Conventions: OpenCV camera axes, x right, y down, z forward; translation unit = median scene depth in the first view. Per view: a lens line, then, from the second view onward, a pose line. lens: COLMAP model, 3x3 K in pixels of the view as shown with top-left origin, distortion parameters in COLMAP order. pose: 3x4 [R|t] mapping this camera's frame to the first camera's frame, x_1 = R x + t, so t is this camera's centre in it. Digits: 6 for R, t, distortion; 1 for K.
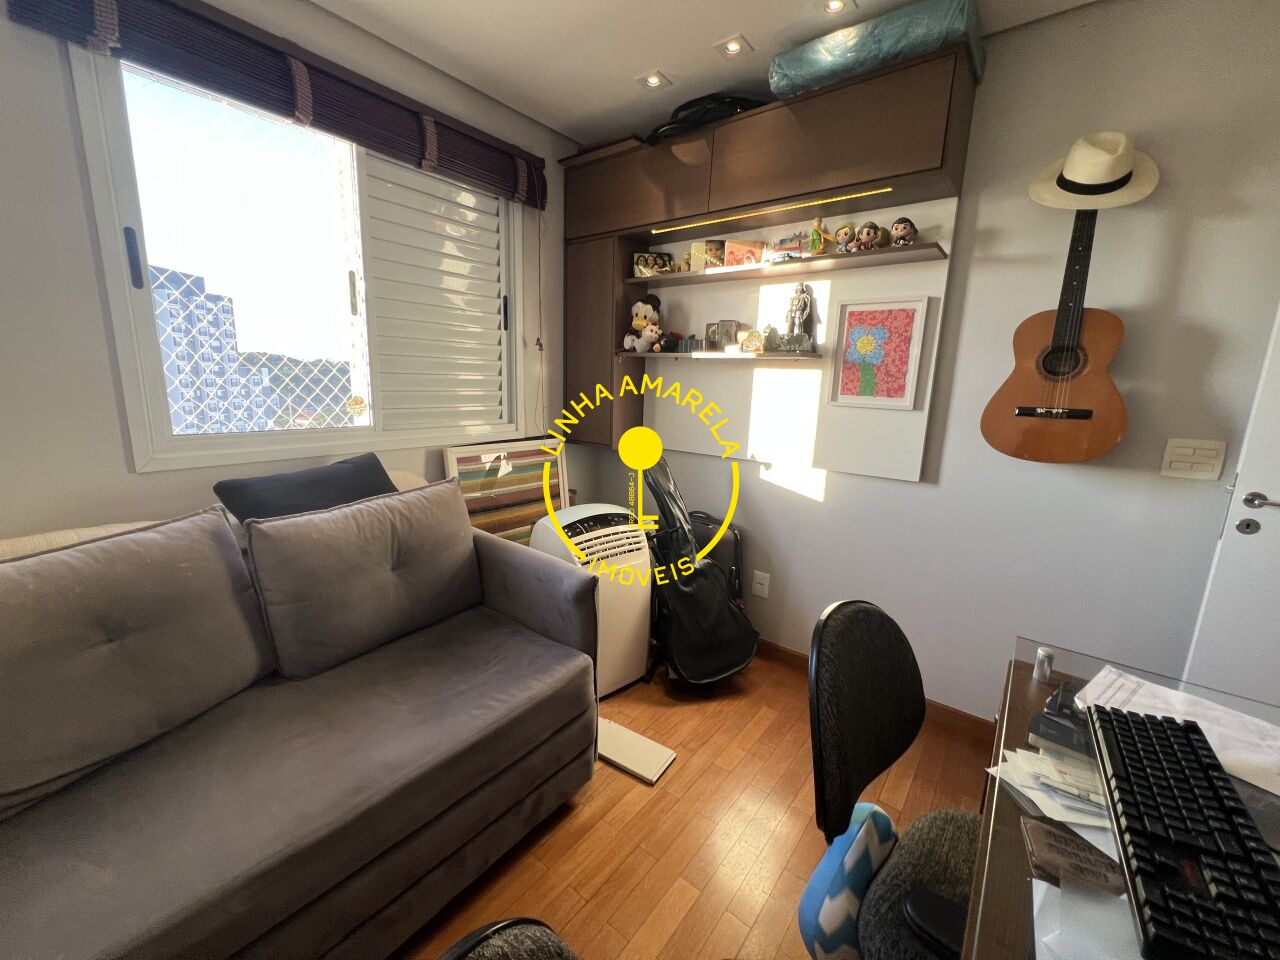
lens RADIAL K [[512.2, 0, 643.7], [0, 512.2, 478.0], [0, 0, 1]] dist [-0.000859, 0.000505]
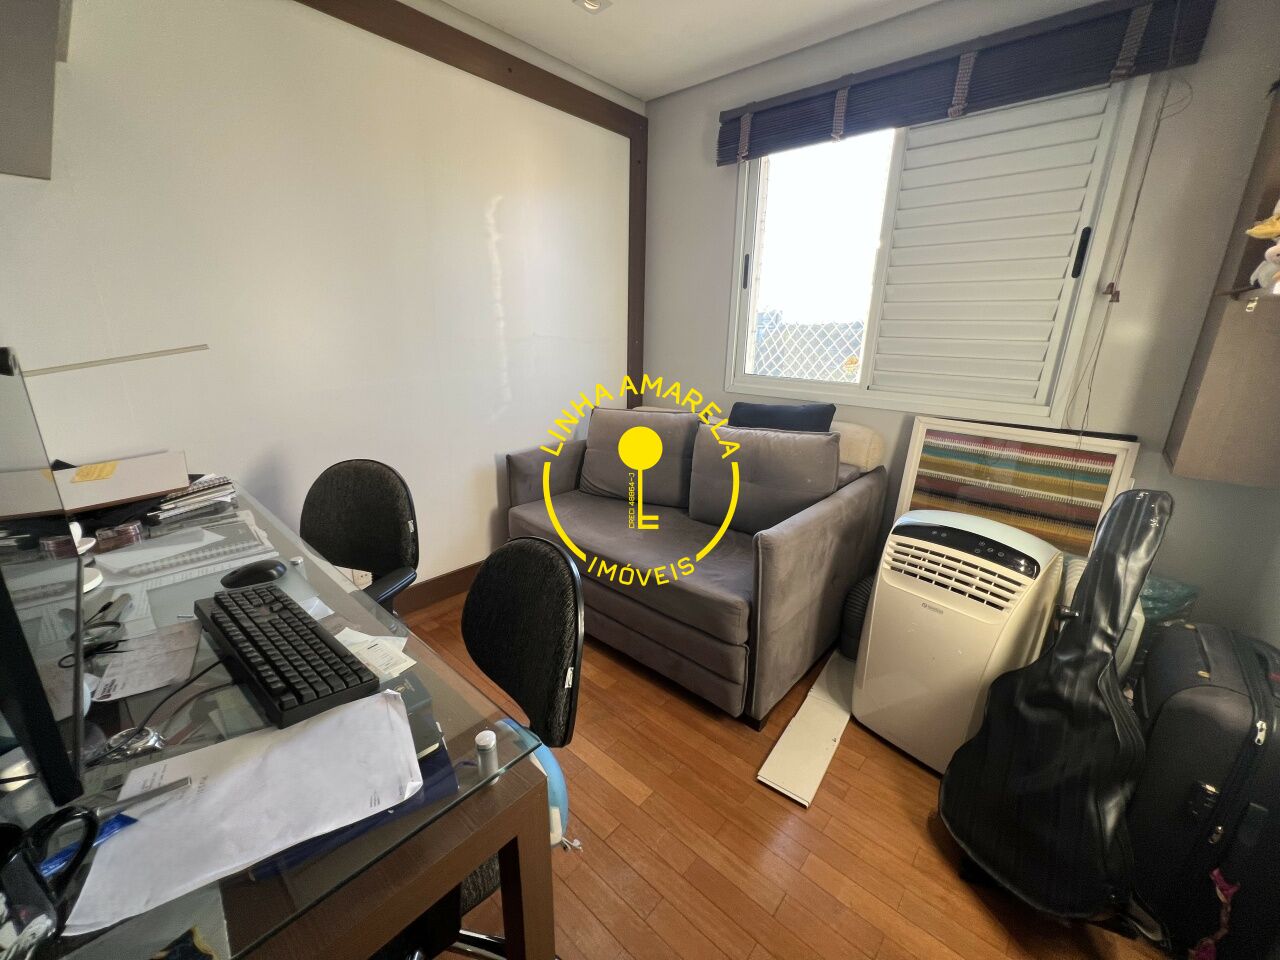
lens RADIAL K [[512.2, 0, 644.1], [0, 512.2, 482.7], [0, 0, 1]] dist [-0.000859, 0.000505]
pose [[-0.066192, 0.263438, -0.962403, 0.727148], [-0.204252, 0.940517, 0.271495, -0.114942], [0.976678, 0.214544, -0.008446, 0.625378]]
